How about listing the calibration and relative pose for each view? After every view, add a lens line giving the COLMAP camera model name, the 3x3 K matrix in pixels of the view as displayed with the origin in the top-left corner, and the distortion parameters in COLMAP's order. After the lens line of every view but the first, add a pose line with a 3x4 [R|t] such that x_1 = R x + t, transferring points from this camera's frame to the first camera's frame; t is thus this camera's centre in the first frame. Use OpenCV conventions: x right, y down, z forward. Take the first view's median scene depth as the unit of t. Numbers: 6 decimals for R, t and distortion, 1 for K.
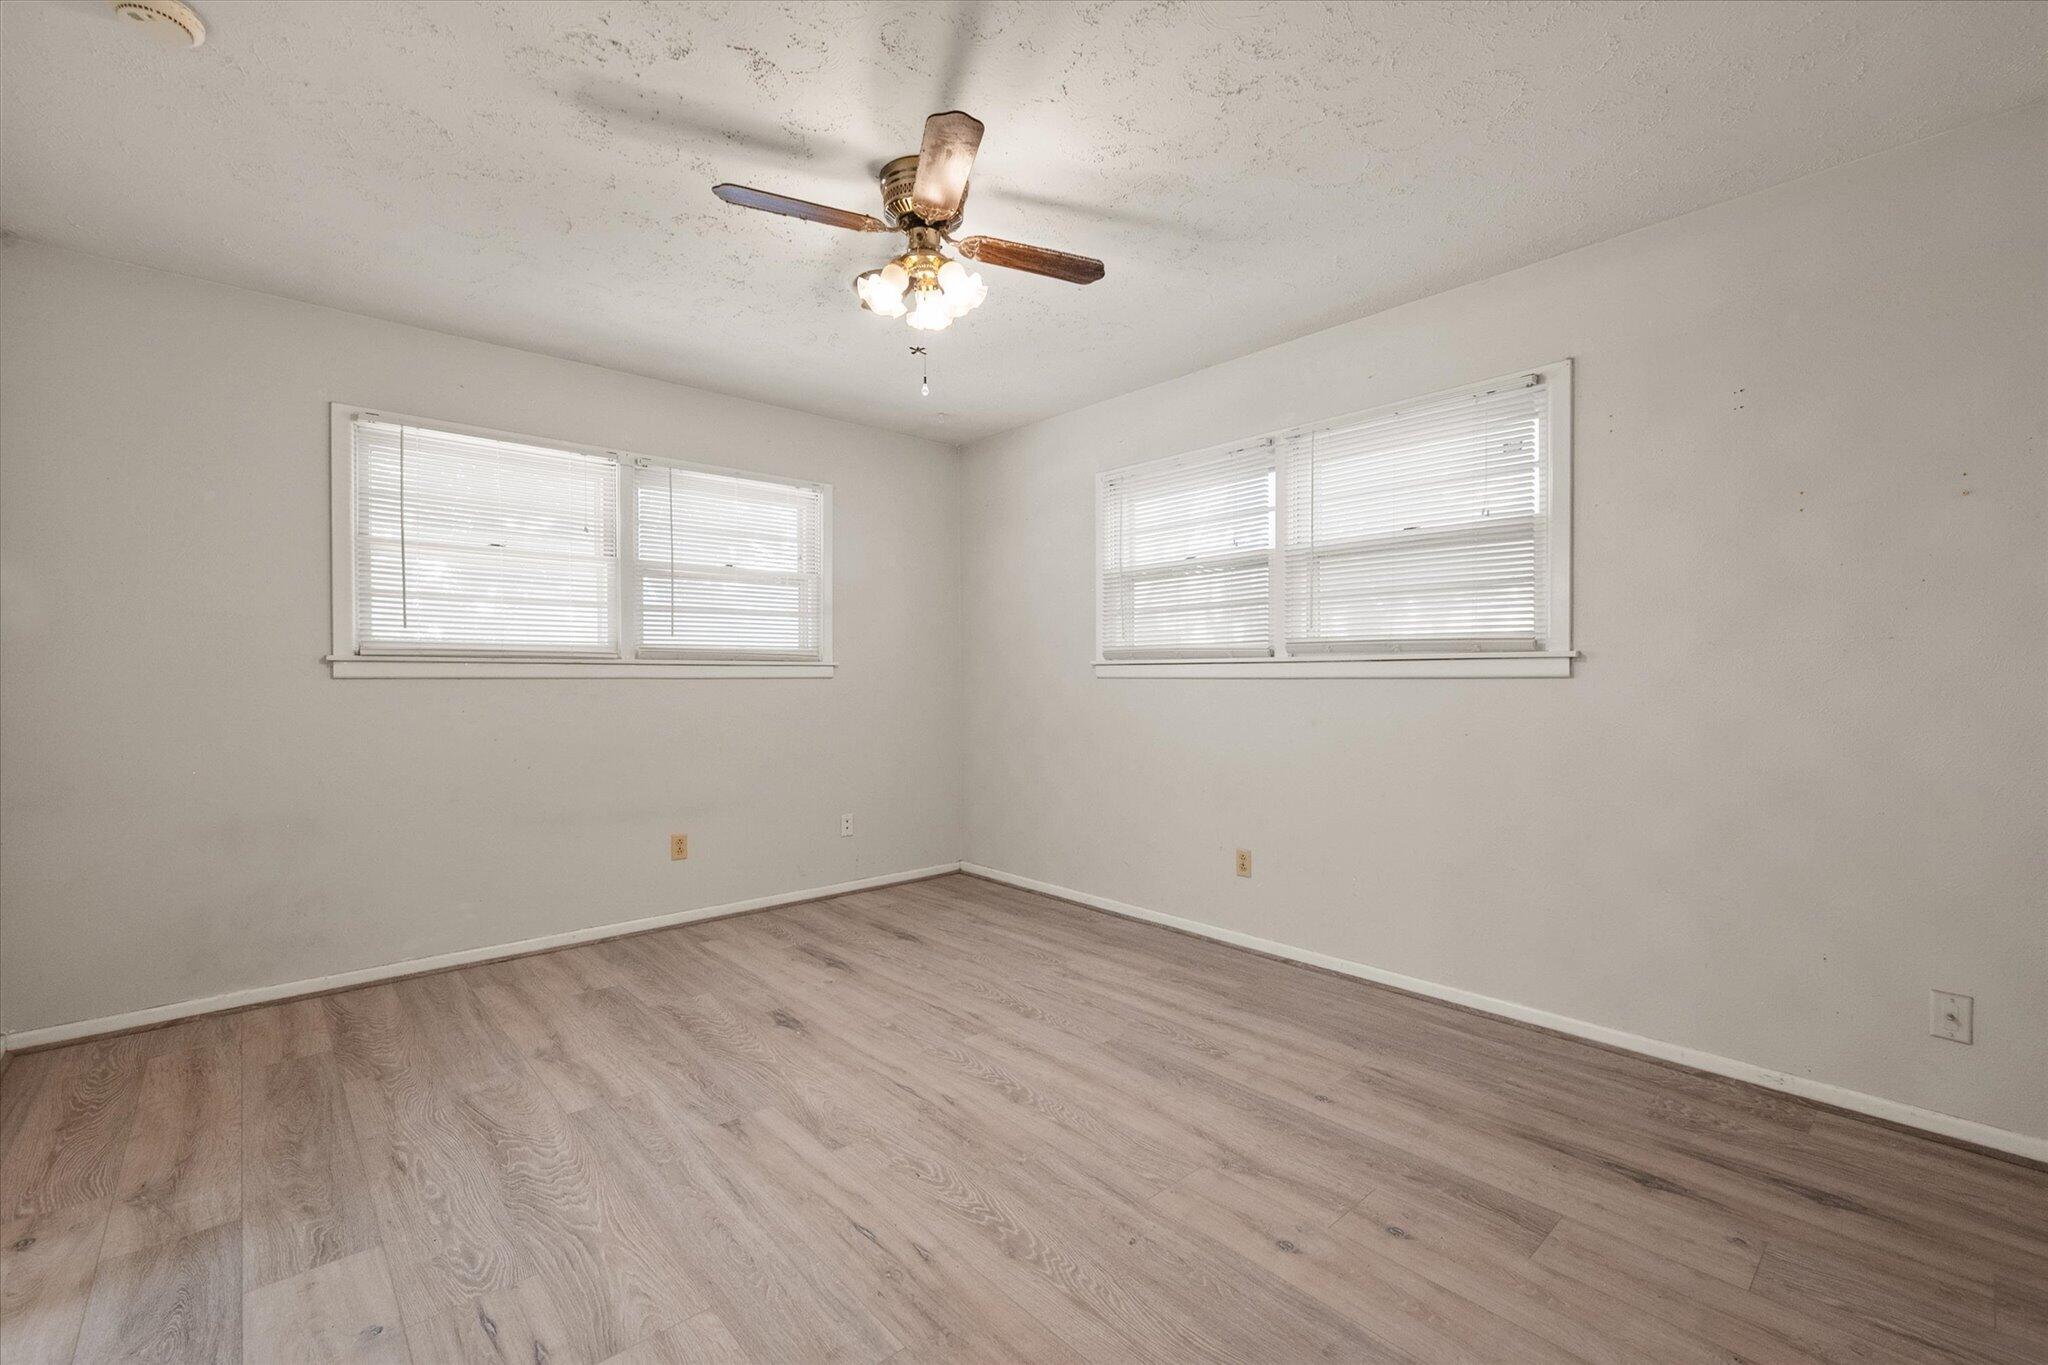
lens RADIAL K [[1050.6, 0, 1017.6], [0, 1050.6, 683.5], [0, 0, 1]] dist [0.022658, -0.000311]
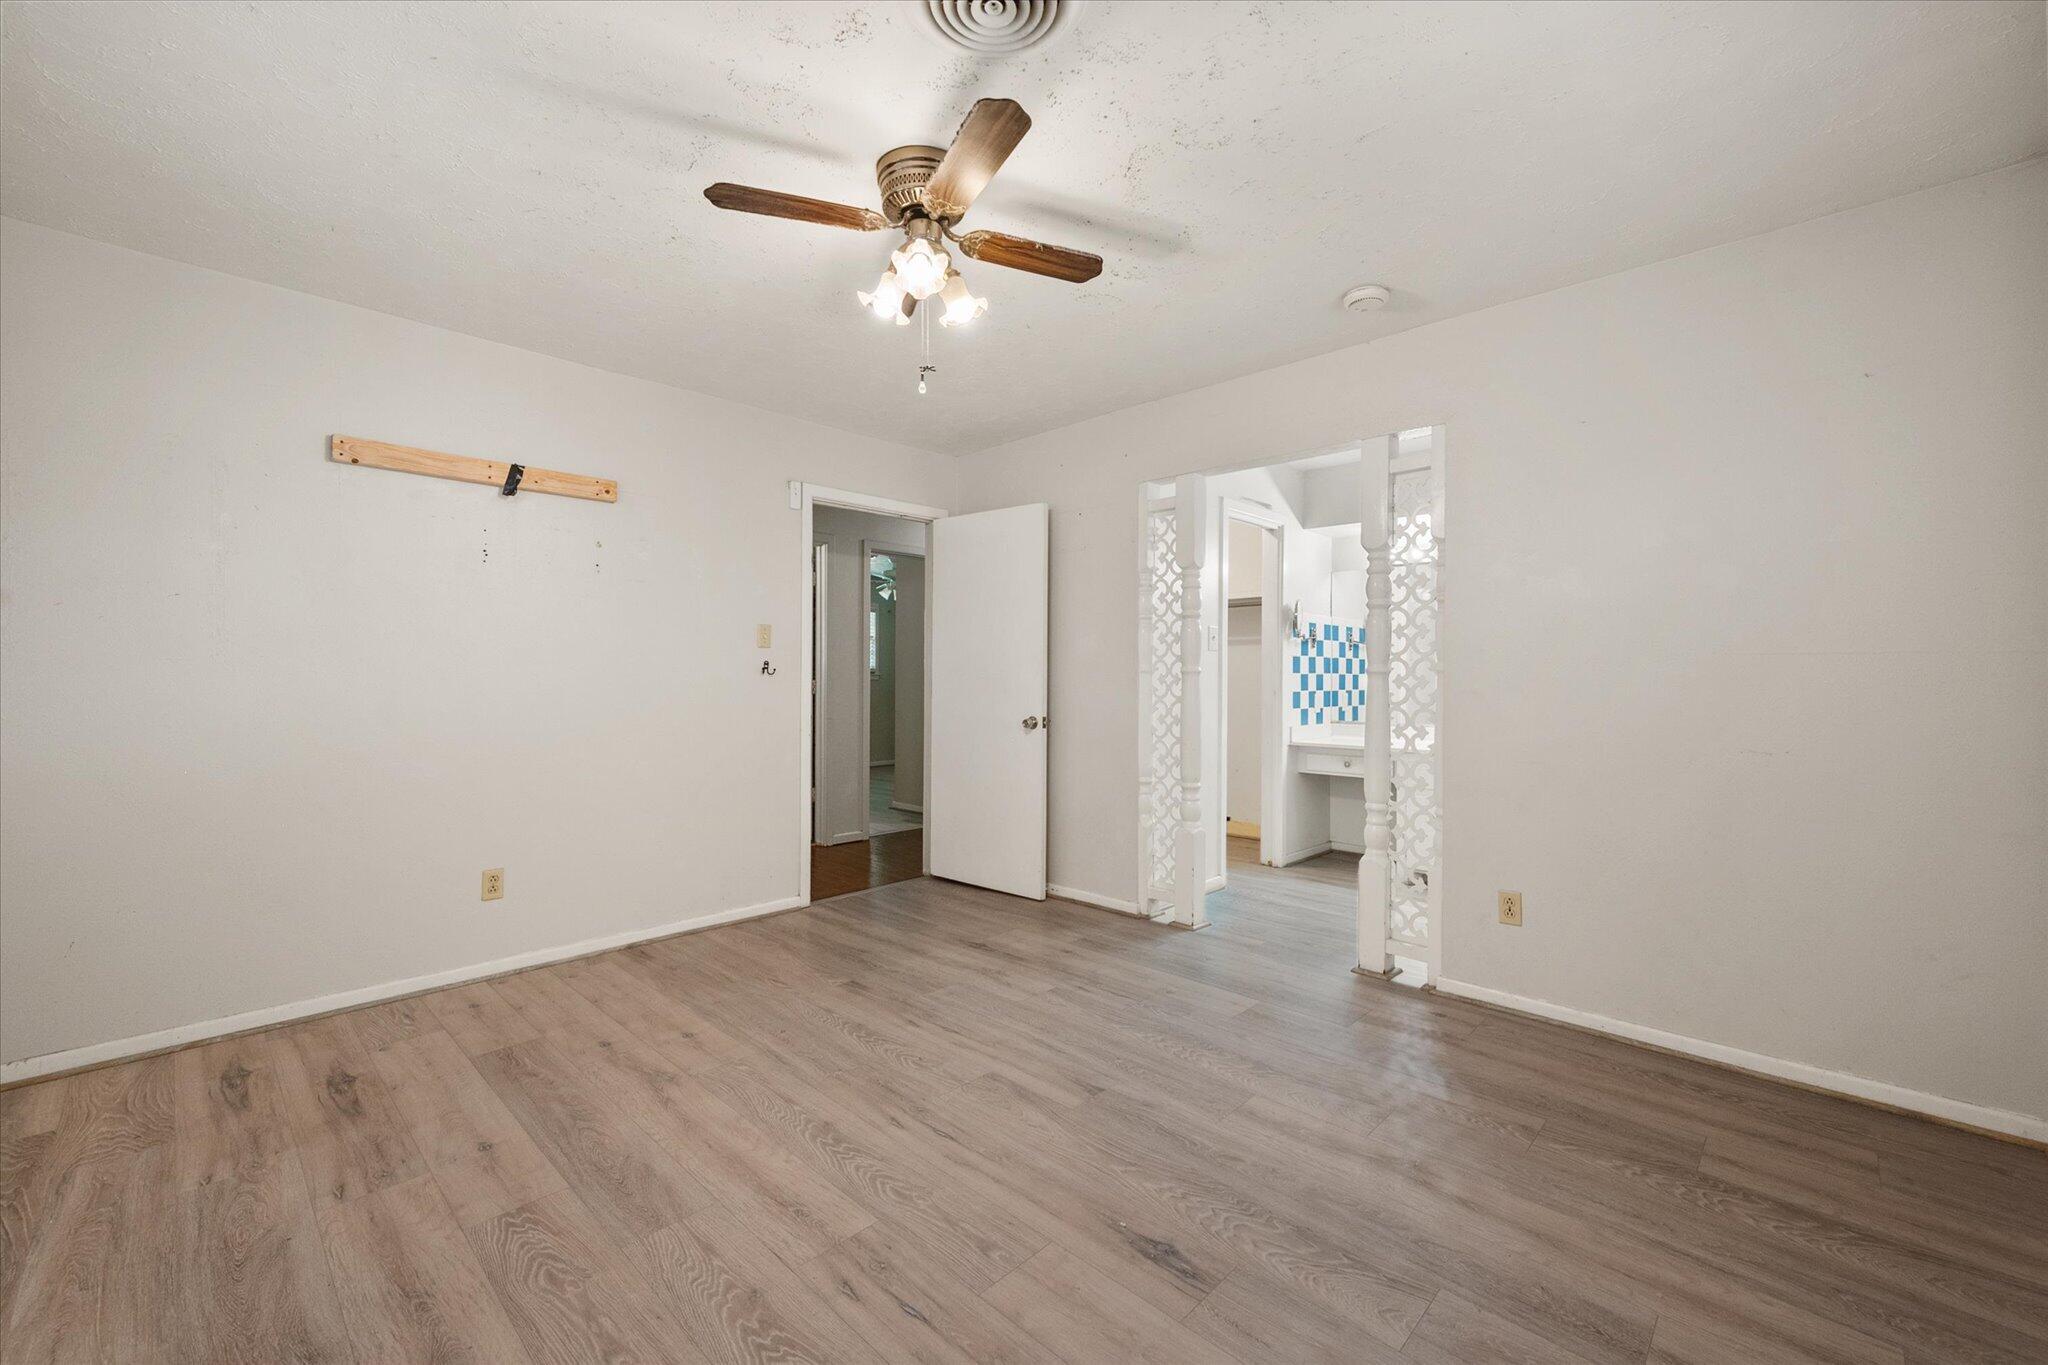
lens RADIAL K [[1050.6, 0, 1023.6], [0, 1050.6, 684.2], [0, 0, 1]] dist [0.022658, -0.000311]
pose [[-0.998684, 0.001917, -0.051246, -0.139173], [0.001429, 0.999953, 0.009552, -0.017658], [0.051262, 0.009466, -0.998640, 2.058943]]
